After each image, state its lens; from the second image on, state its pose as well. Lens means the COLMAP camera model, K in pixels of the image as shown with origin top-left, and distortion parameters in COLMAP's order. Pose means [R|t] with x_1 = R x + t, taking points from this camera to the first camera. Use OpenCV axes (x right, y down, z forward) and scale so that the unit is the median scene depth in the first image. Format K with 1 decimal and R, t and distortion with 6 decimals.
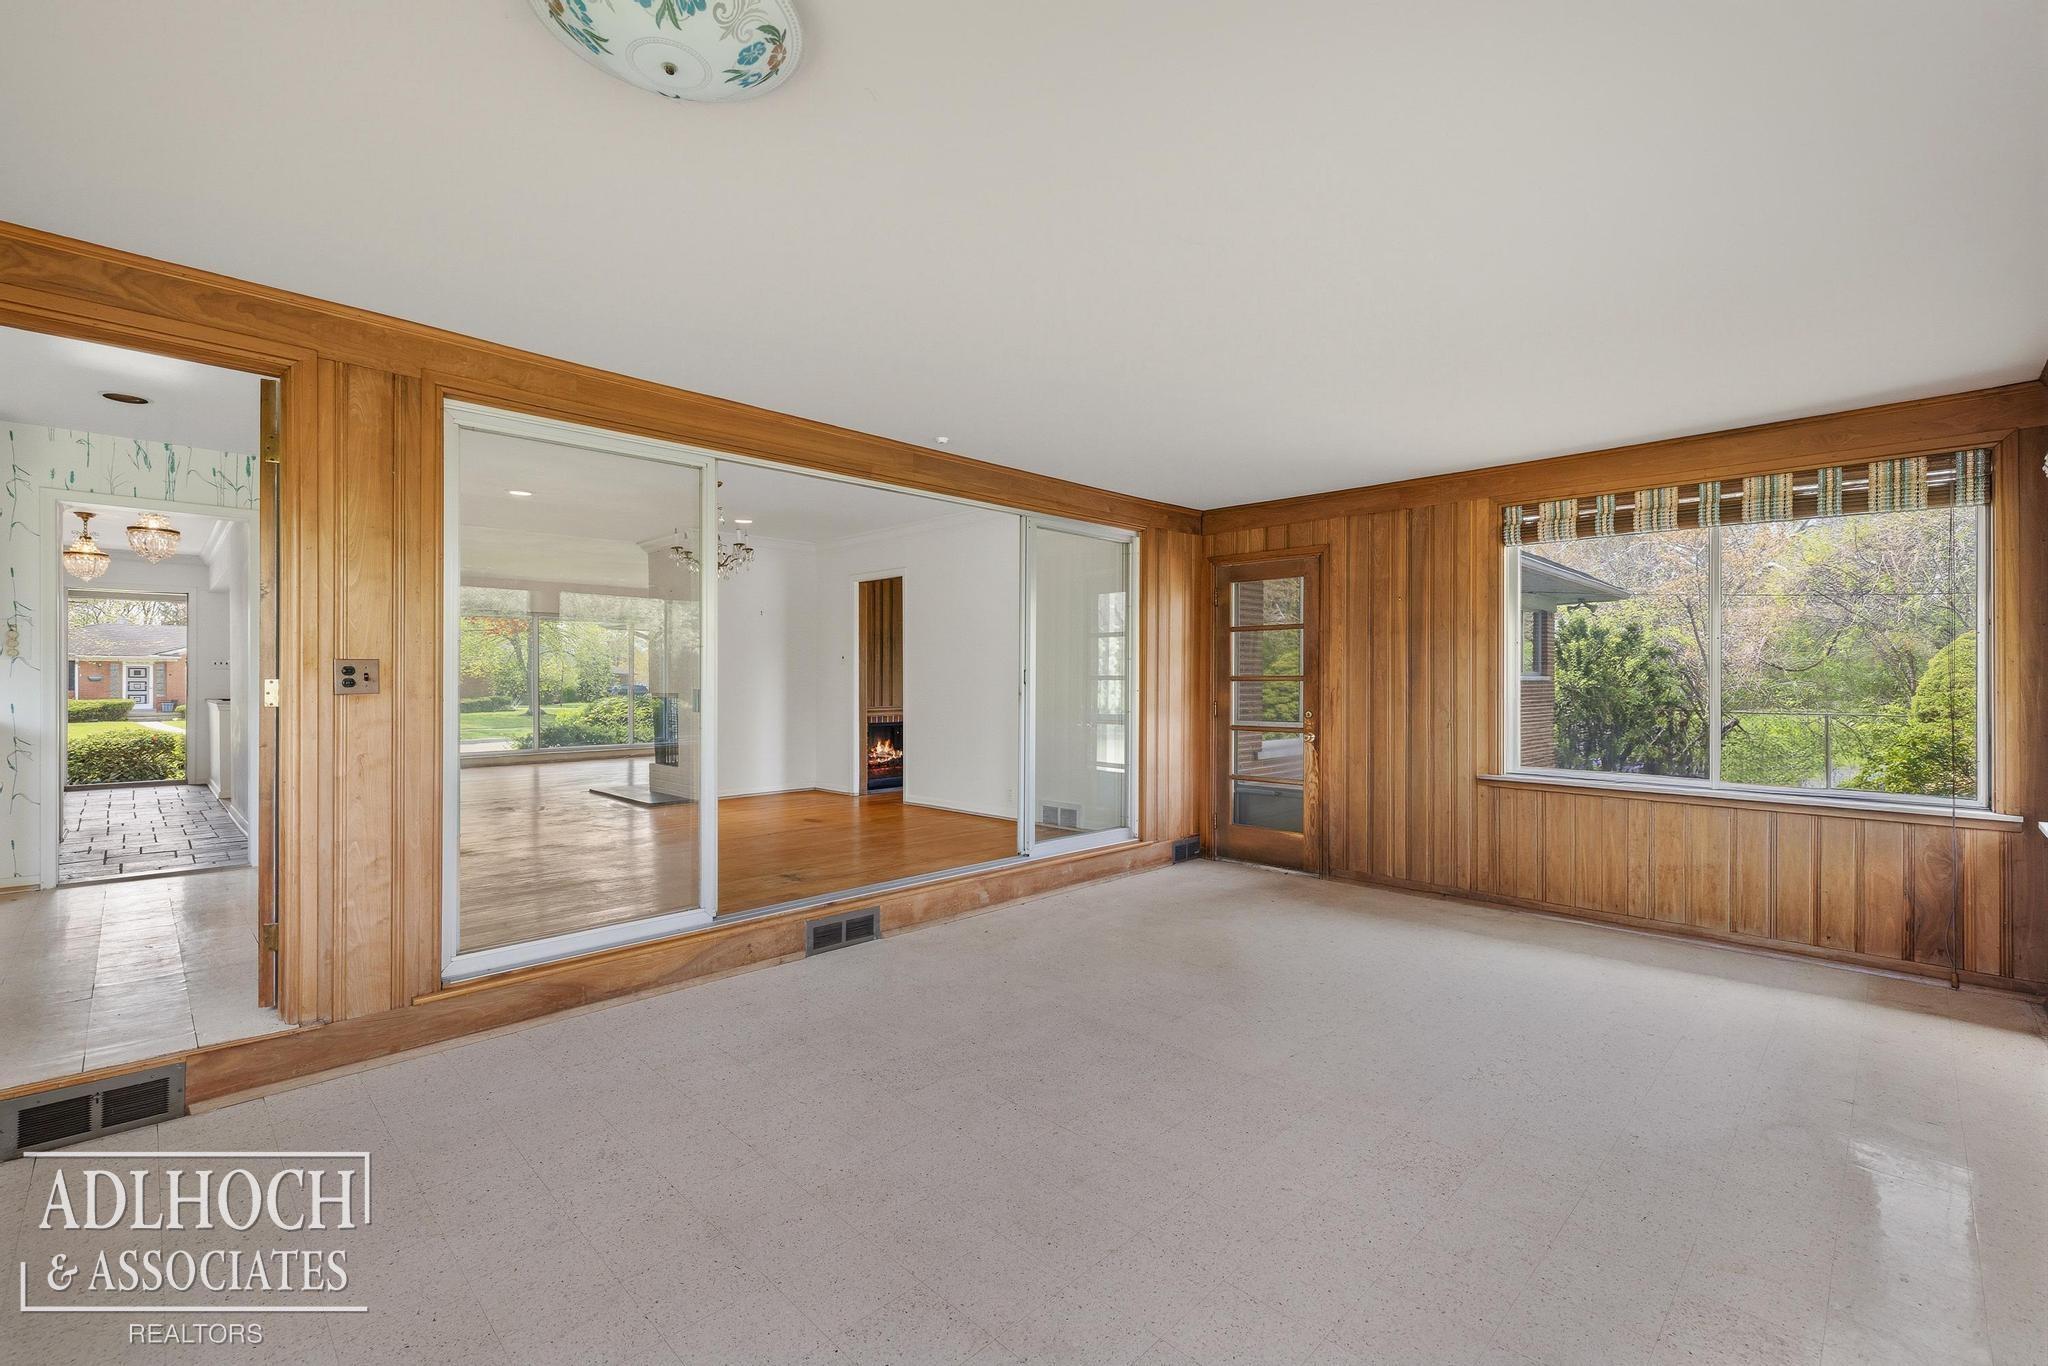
lens RADIAL K [[872.8, 0, 1019.7], [0, 872.8, 684.8], [0, 0, 1]] dist [0.004303, -0.000002]
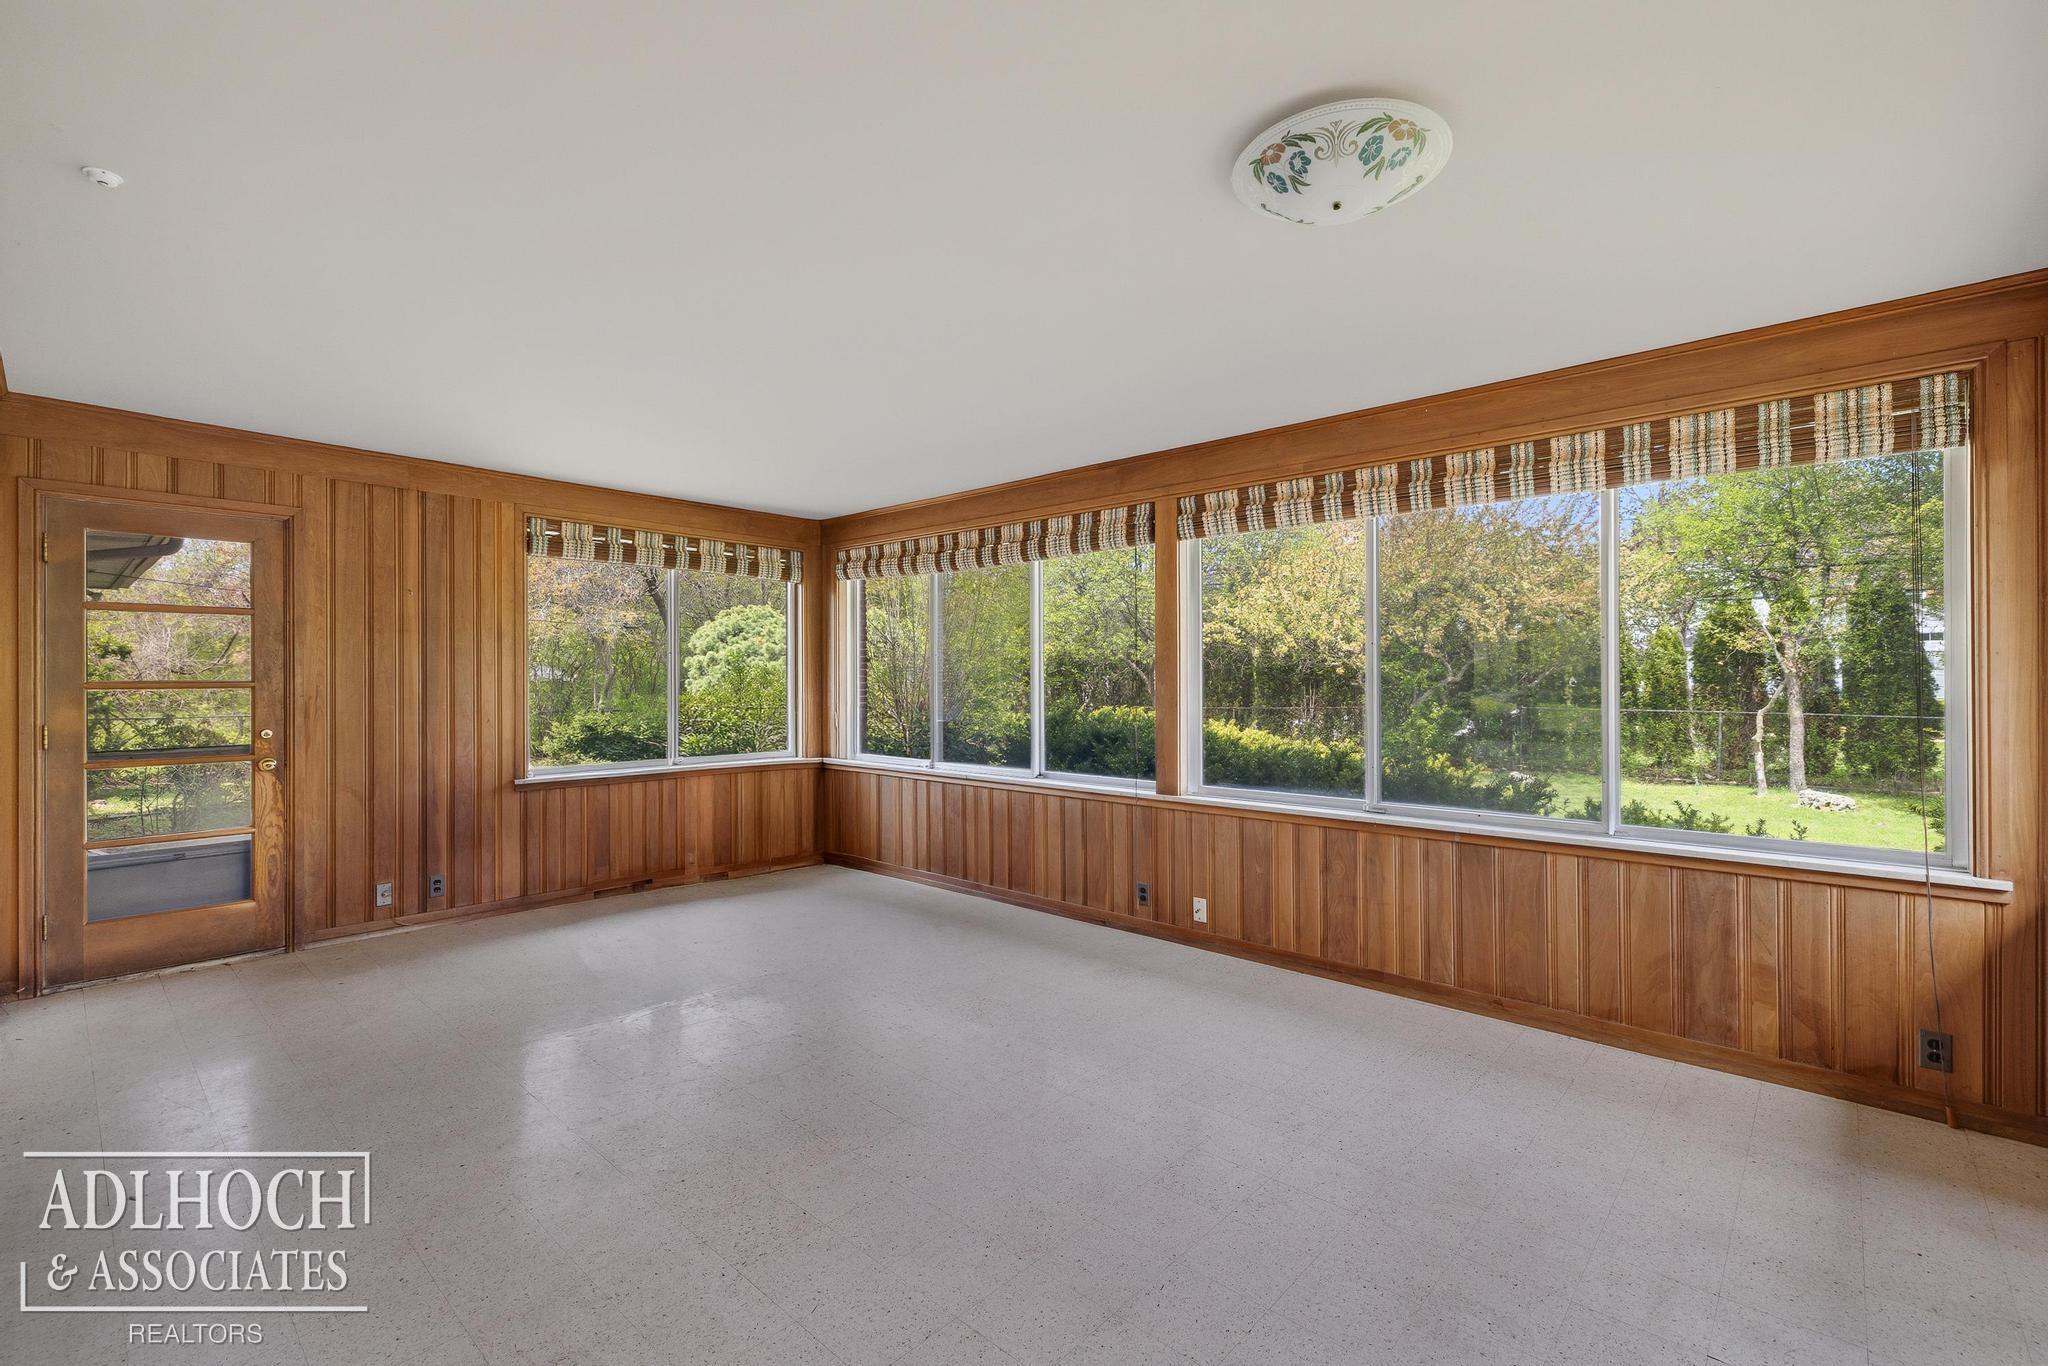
lens RADIAL K [[872.8, 0, 1029.5], [0, 872.8, 676.7], [0, 0, 1]] dist [0.004303, -0.000002]
pose [[-0.047757, 0.002673, 0.998855, -0.487874], [0.008320, 0.999963, -0.002278, -0.007193], [-0.998824, 0.008202, -0.047777, 0.447203]]
